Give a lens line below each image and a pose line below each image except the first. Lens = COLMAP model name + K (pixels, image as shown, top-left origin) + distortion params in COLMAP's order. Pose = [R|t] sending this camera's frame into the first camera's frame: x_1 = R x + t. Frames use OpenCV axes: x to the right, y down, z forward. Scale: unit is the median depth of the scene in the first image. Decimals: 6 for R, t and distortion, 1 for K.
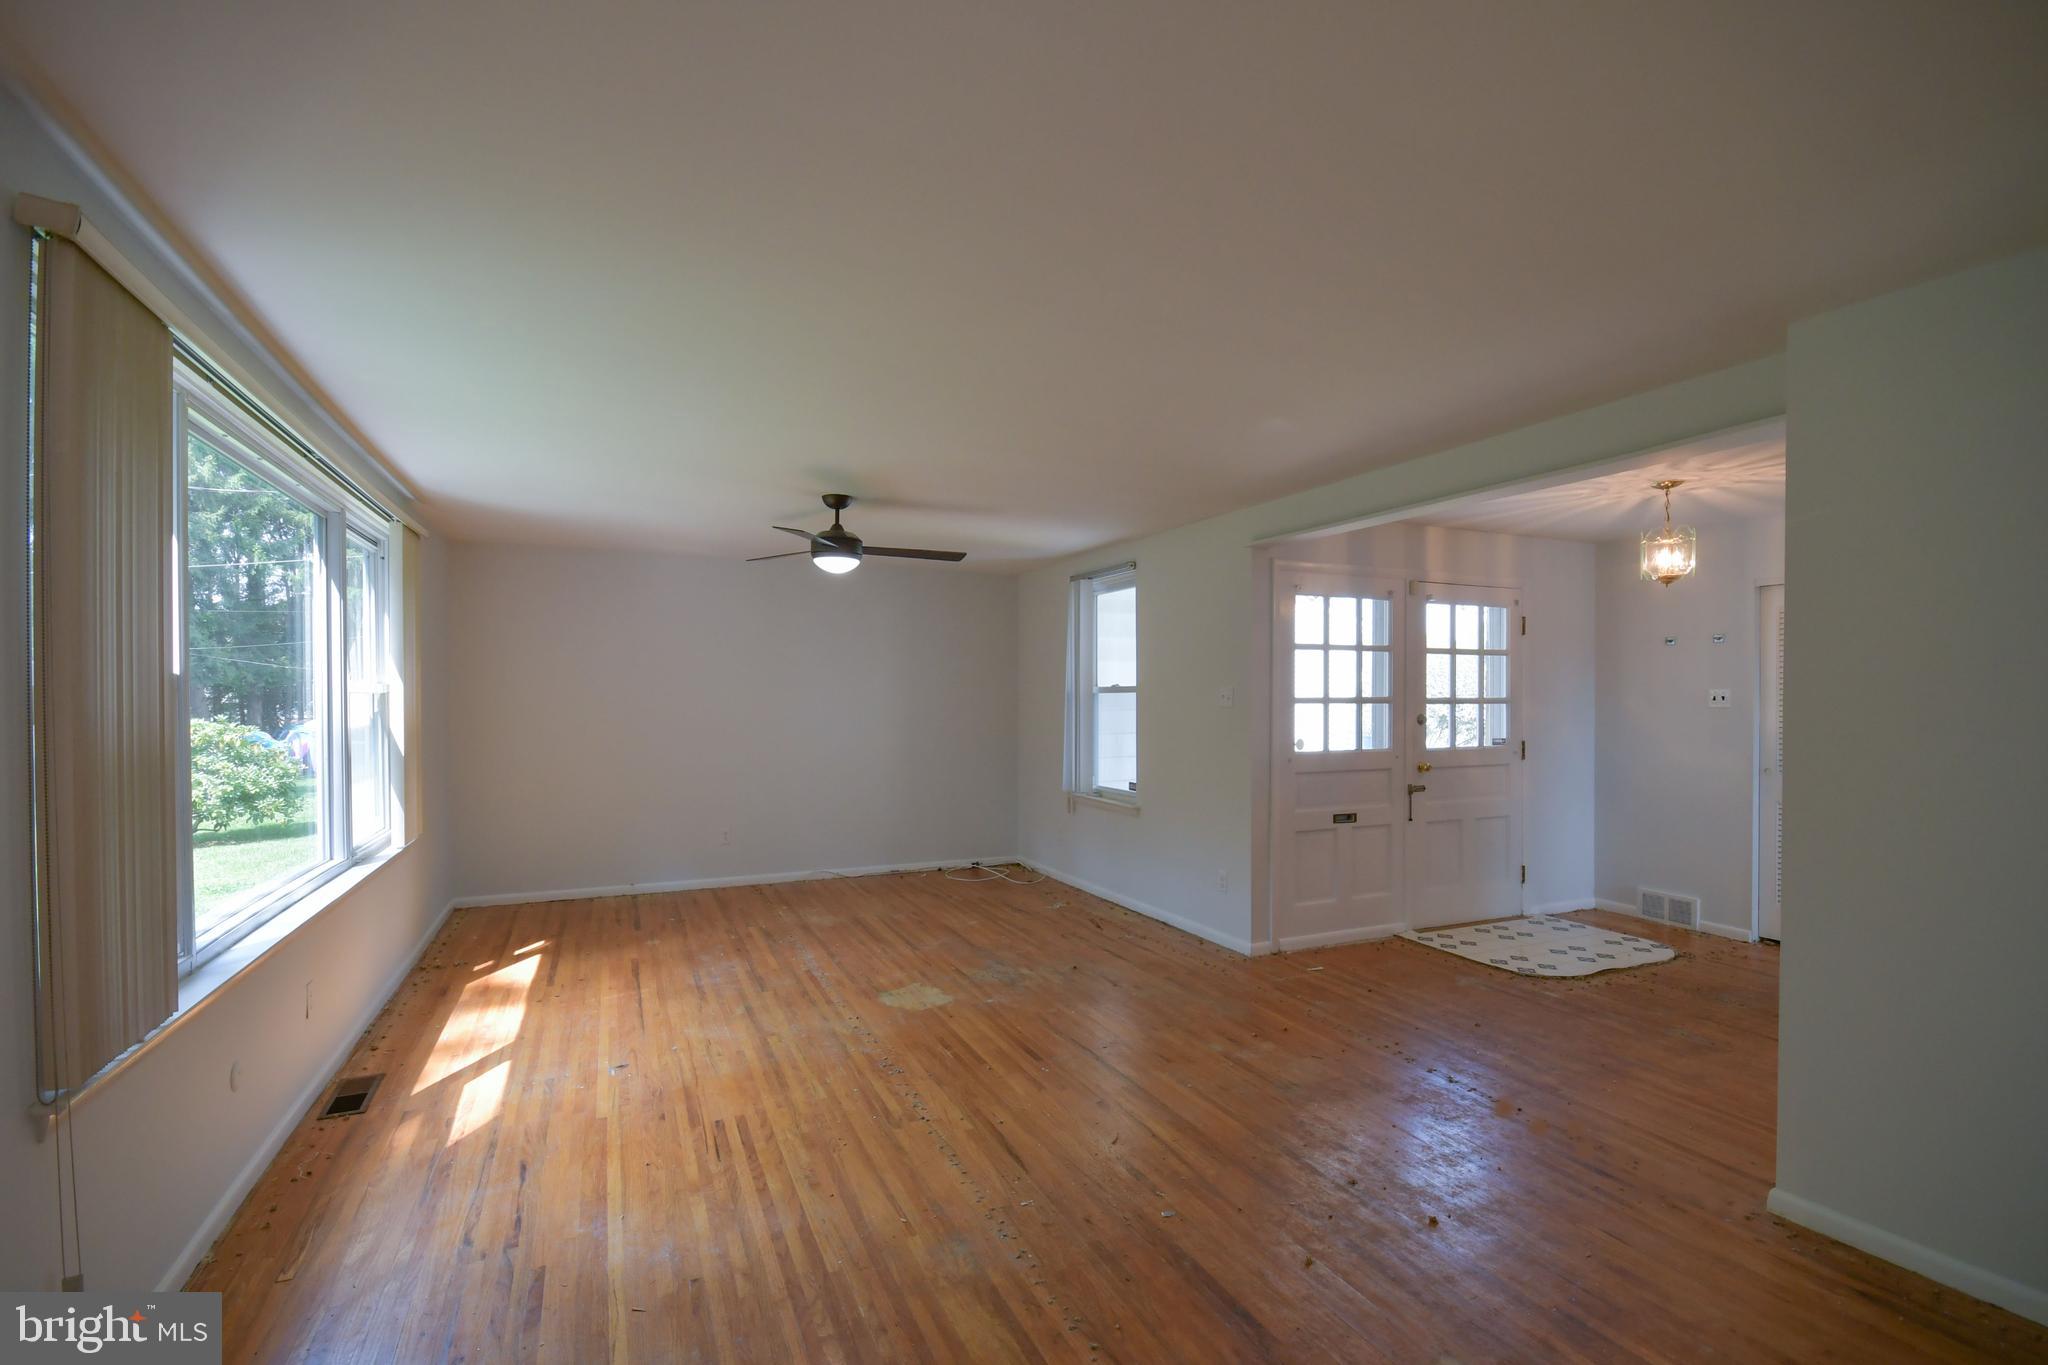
lens RADIAL K [[901.8, 0, 1018.5], [0, 901.8, 705.9], [0, 0, 1]] dist [-0.003412, -0.000414]
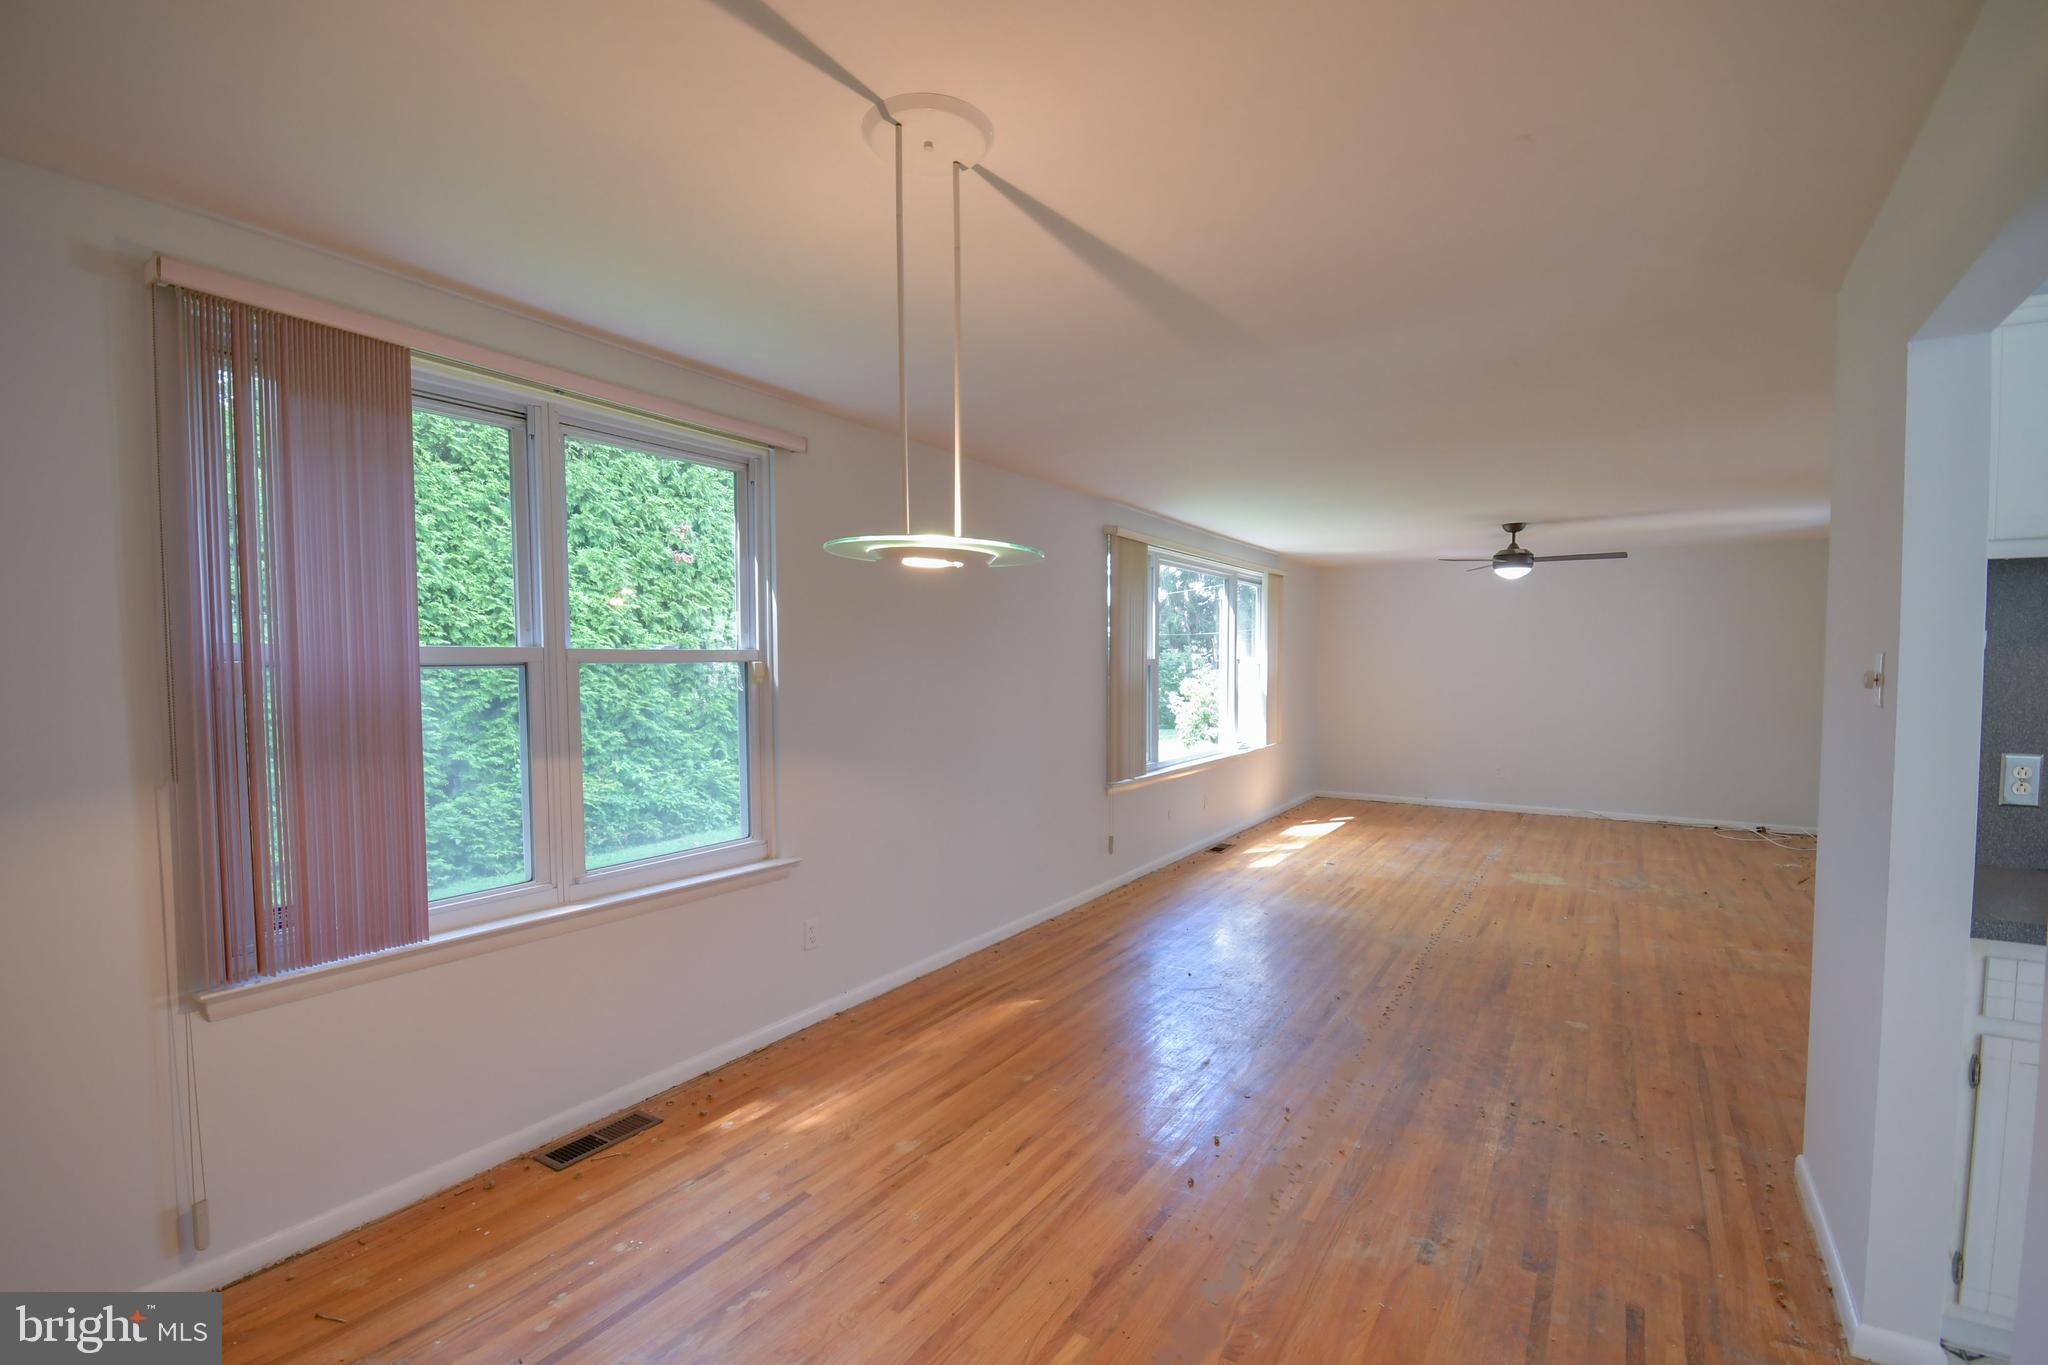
lens RADIAL K [[911.5, 0, 1012.1], [0, 911.5, 707.3], [0, 0, 1]] dist [-0.000268, -0.000829]
pose [[0.528231, 0.039760, -0.848170, 0.638834], [-0.005360, 0.999039, 0.043495, -0.004034], [0.849084, -0.018429, 0.527936, -0.446429]]
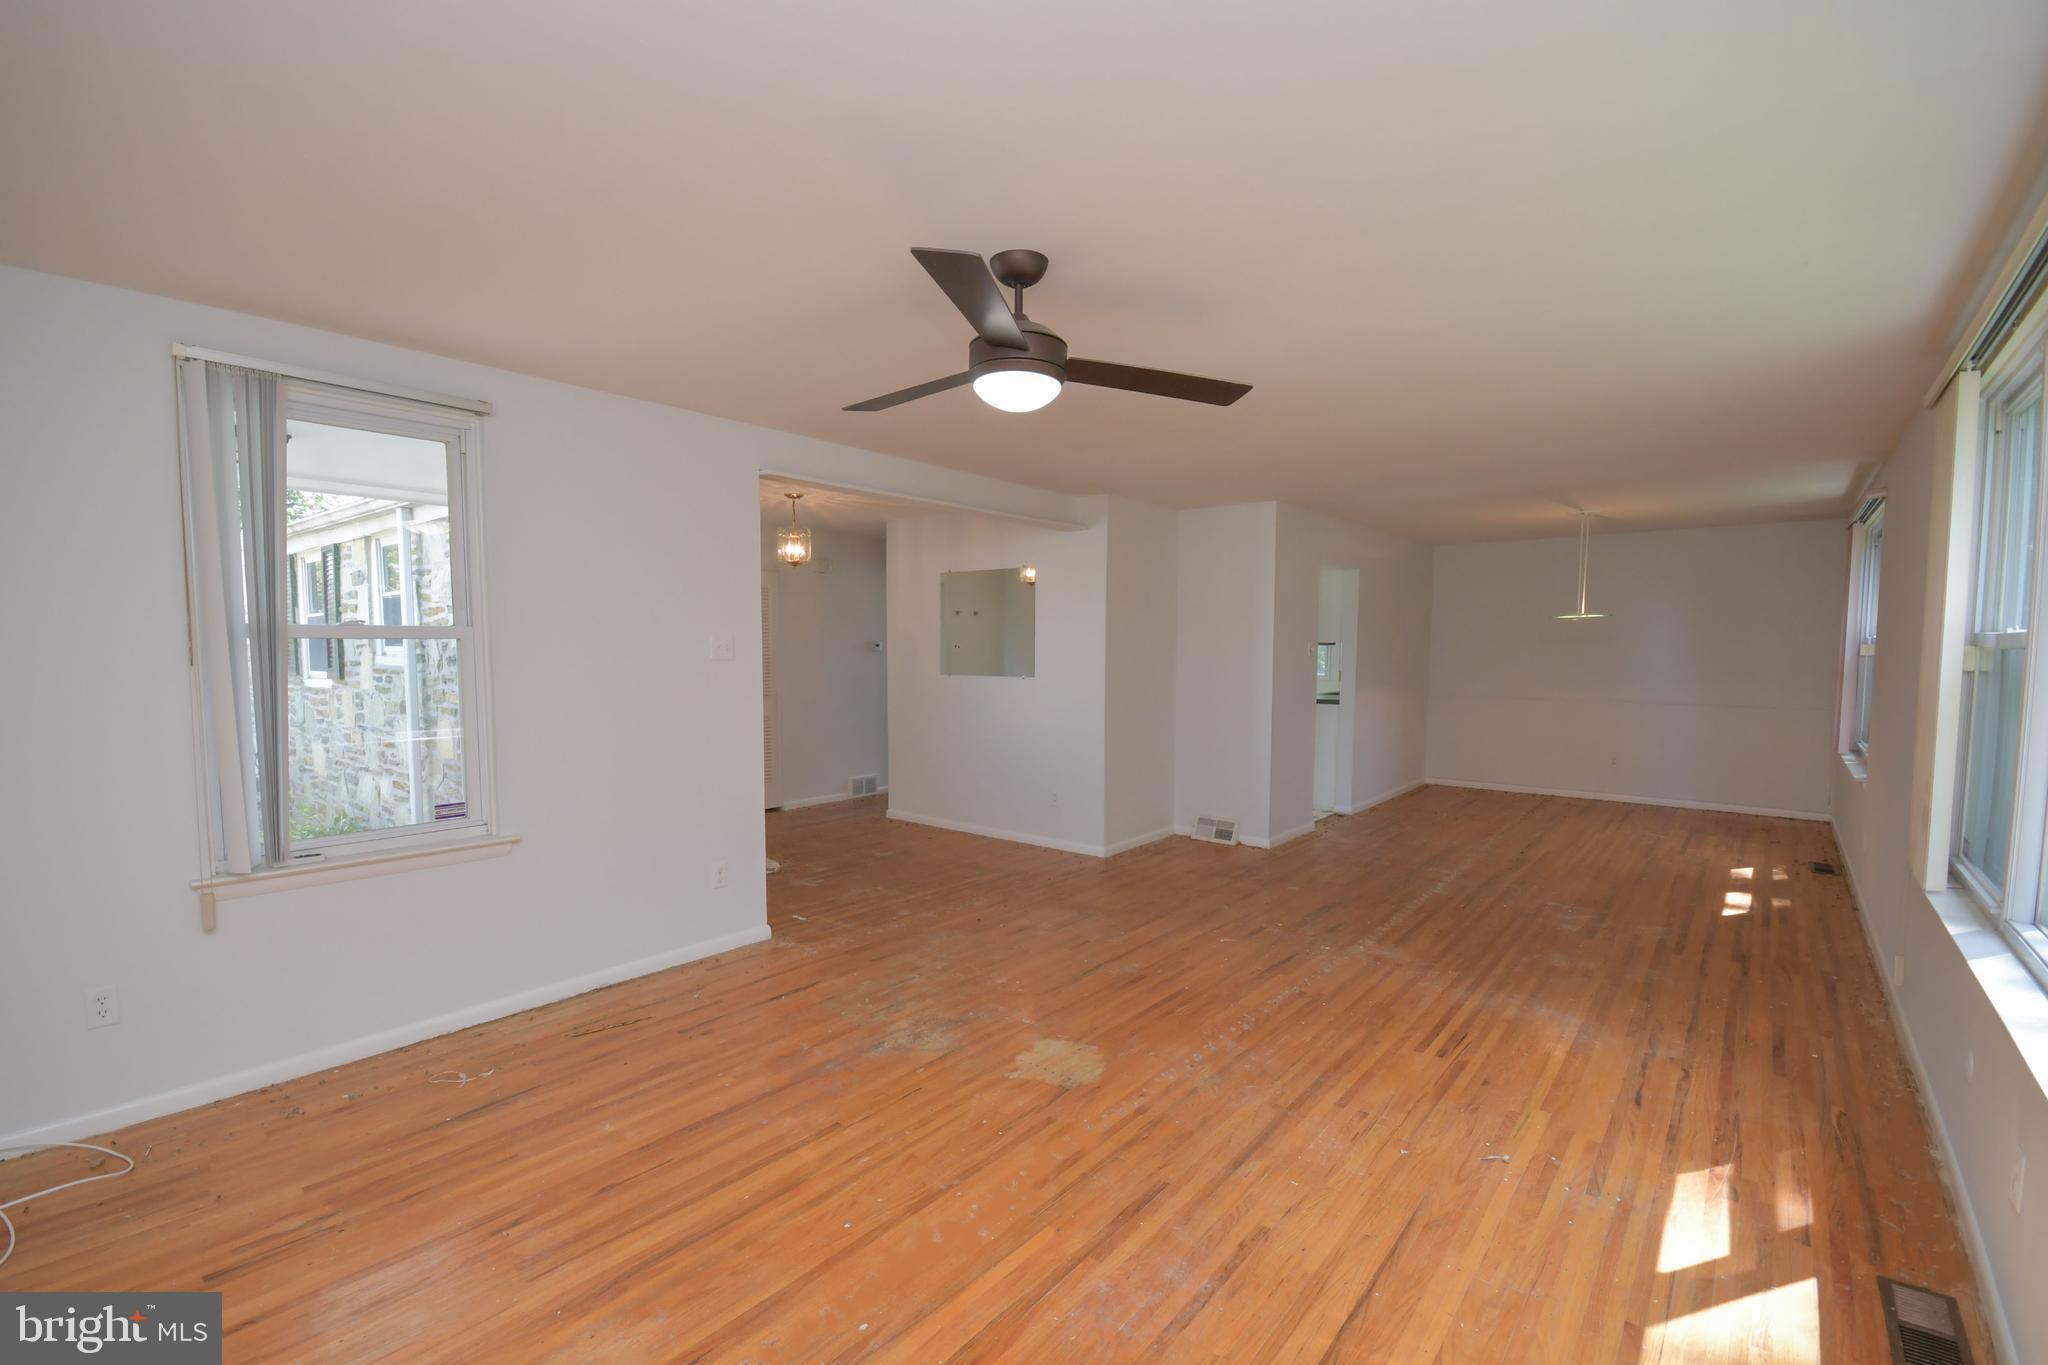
lens RADIAL K [[901.8, 0, 1018.5], [0, 901.8, 705.9], [0, 0, 1]] dist [-0.003412, -0.000414]
pose [[-0.437228, -0.059832, 0.897358, -0.716848], [0.005434, 0.997591, 0.069162, -0.013186], [-0.899334, 0.035116, -0.435849, 1.305629]]
